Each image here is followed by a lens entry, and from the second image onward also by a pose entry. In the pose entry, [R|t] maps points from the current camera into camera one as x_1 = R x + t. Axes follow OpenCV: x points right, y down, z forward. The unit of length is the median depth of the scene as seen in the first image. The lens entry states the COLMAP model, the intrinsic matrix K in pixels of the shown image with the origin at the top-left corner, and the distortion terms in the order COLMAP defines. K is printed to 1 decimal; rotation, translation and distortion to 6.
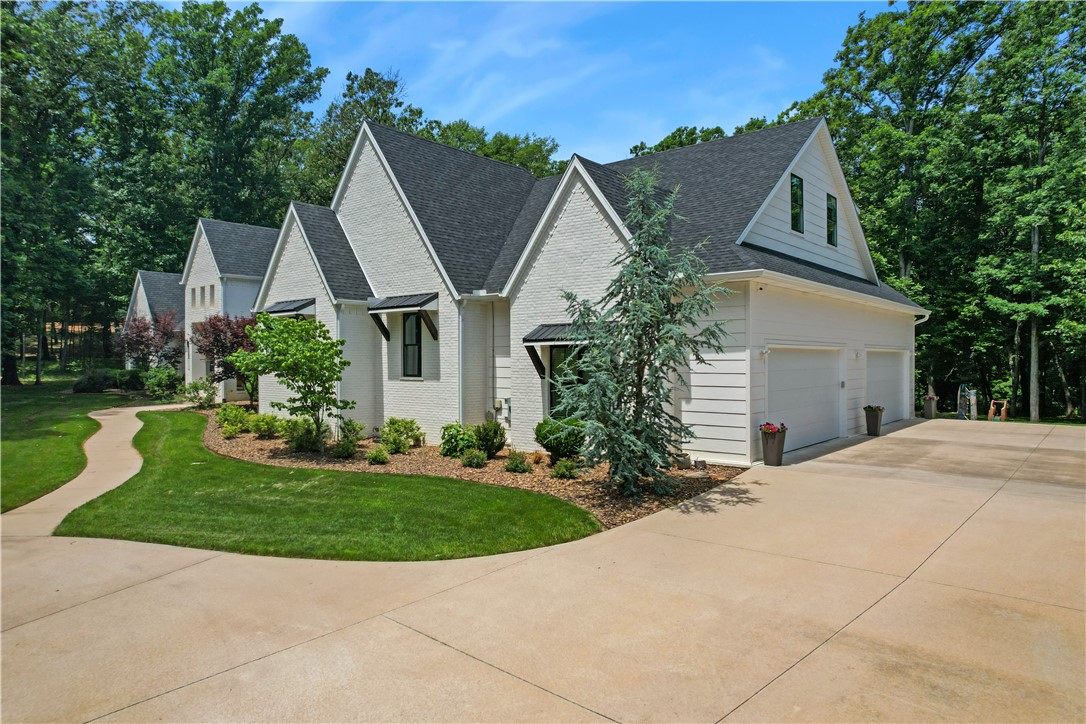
lens RADIAL K [[687.9, 0, 543.0], [0, 687.9, 362.0], [0, 0, 1]] dist [-0.064782, 0.048096]
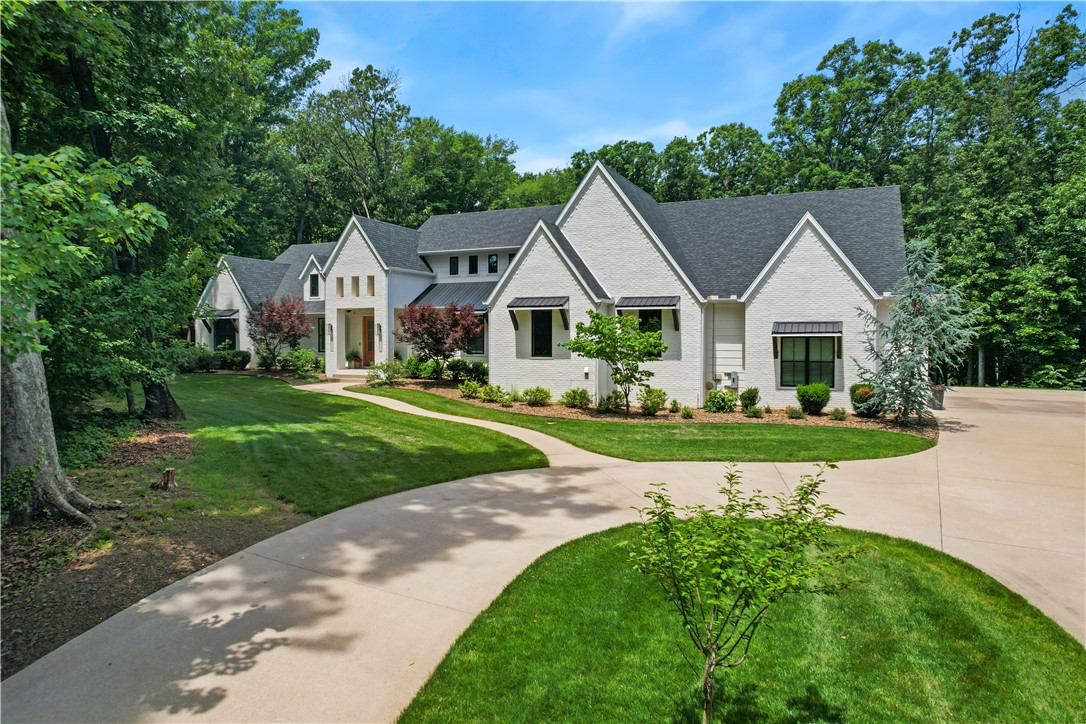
lens RADIAL K [[687.9, 0, 543.0], [0, 687.9, 362.0], [0, 0, 1]] dist [-0.064782, 0.048096]
pose [[0.964580, 0.000620, 0.263790, -0.779243], [-0.007102, 0.999696, 0.023619, 0.000586], [-0.263695, -0.024656, 0.964291, -0.260562]]
